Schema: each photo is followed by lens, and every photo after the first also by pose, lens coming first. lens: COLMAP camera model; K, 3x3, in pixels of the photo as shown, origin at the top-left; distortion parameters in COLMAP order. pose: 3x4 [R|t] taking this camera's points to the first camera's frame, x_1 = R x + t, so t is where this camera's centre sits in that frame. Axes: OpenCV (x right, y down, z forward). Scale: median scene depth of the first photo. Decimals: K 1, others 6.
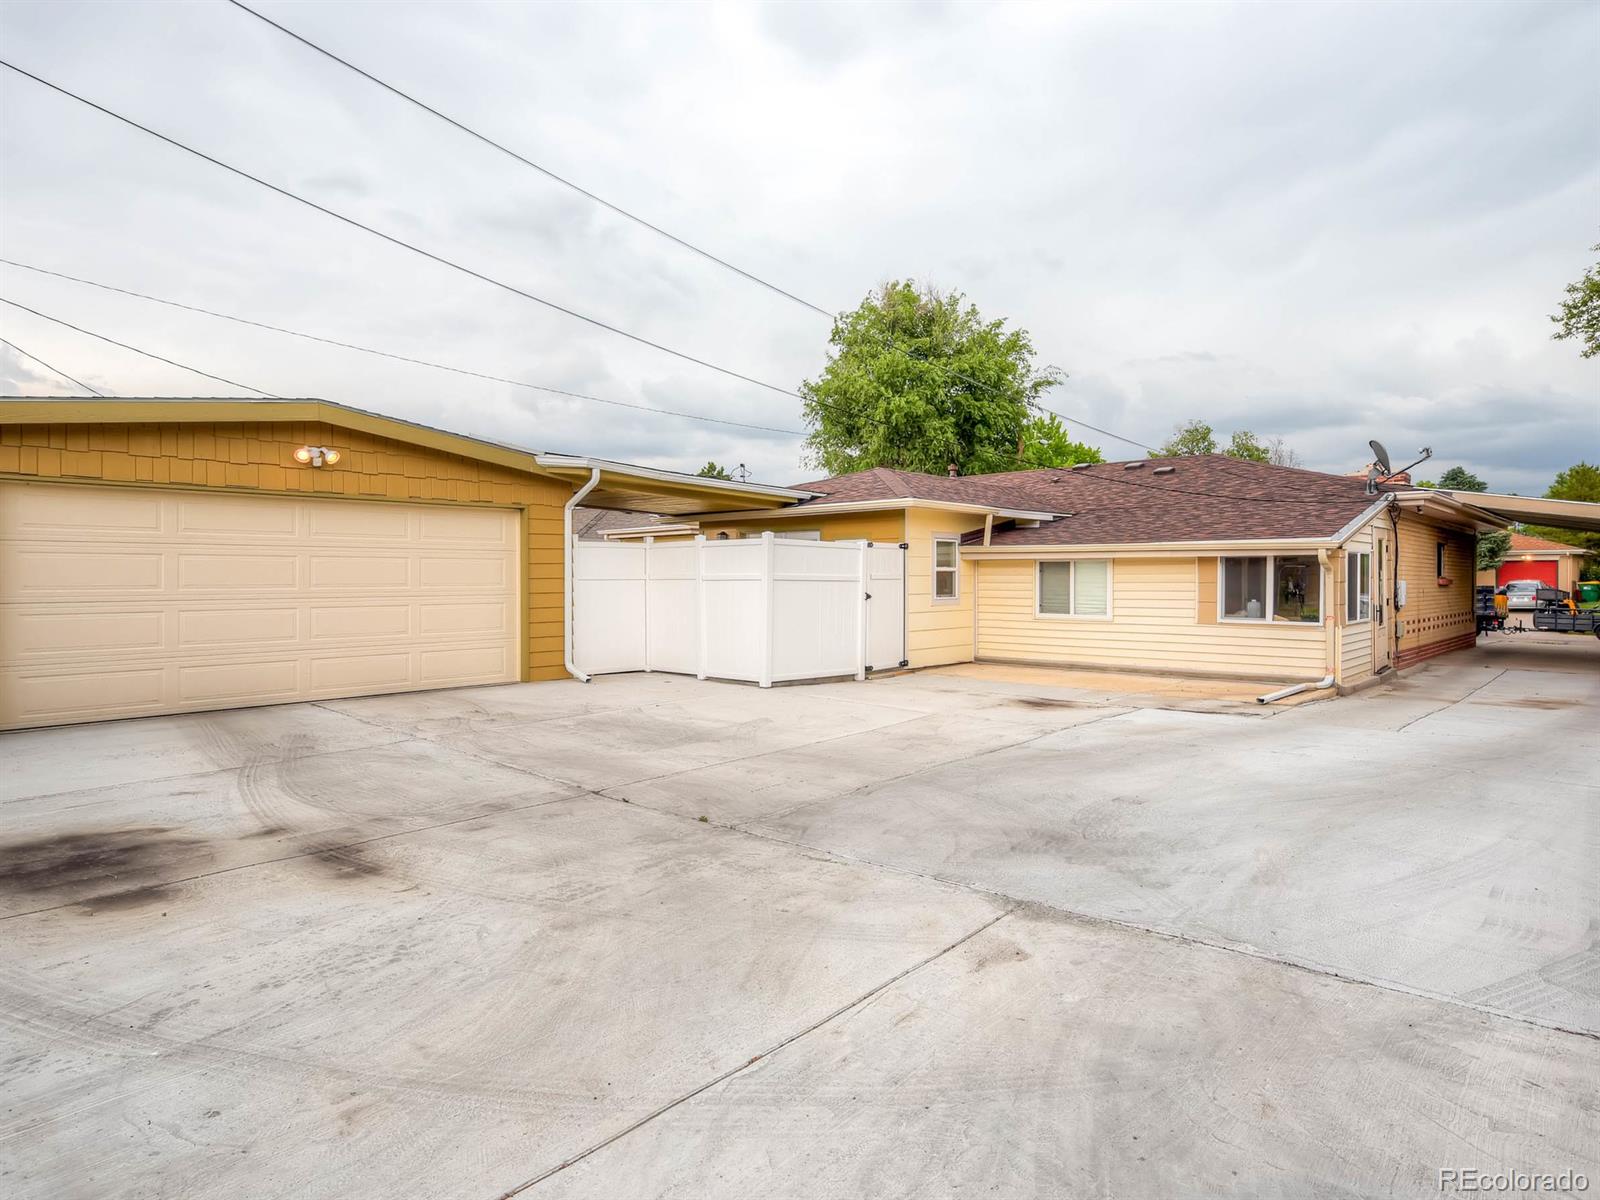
lens RADIAL K [[901.5, 0, 795.4], [0, 901.5, 583.3], [0, 0, 1]] dist [0.003891, 0.002336]
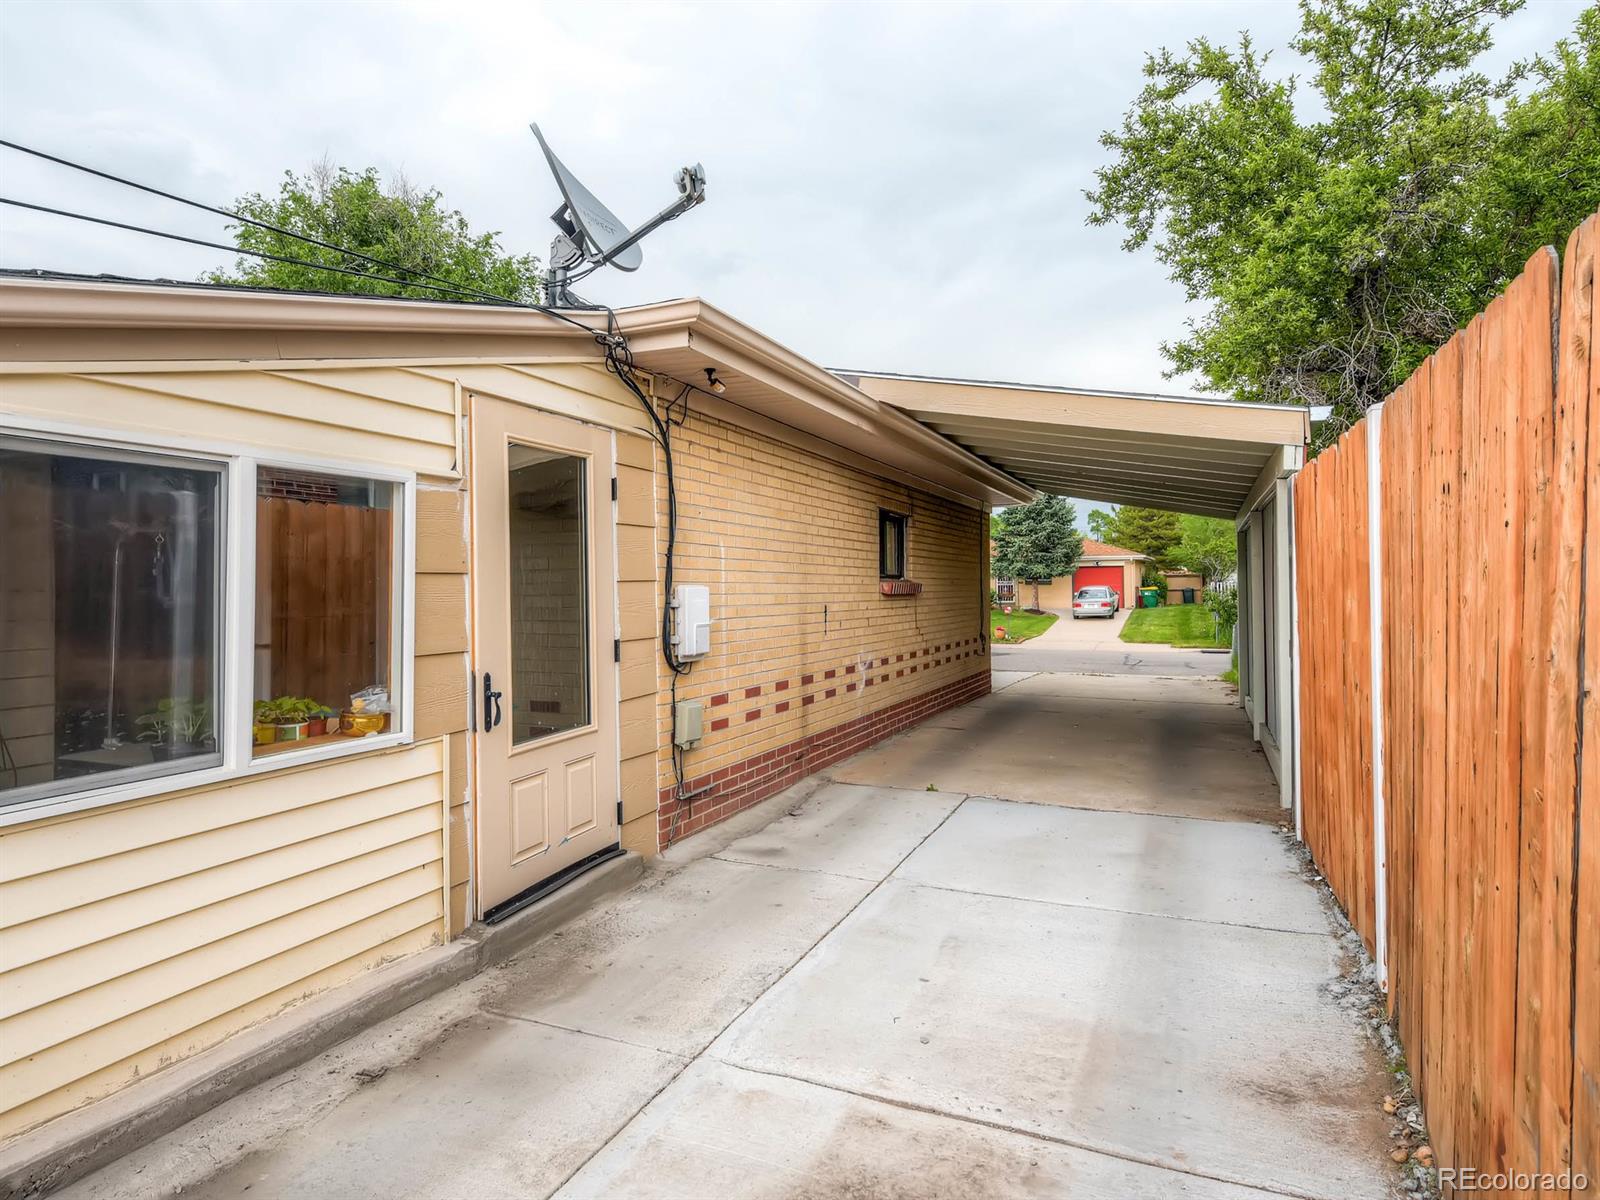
lens RADIAL K [[901.5, 0, 795.4], [0, 901.5, 583.3], [0, 0, 1]] dist [0.003891, 0.002336]
pose [[0.942053, -0.006359, 0.335403, 0.410785], [0.010456, 0.999891, -0.010409, 0.000170], [-0.335300, 0.013312, 0.942017, 0.452275]]
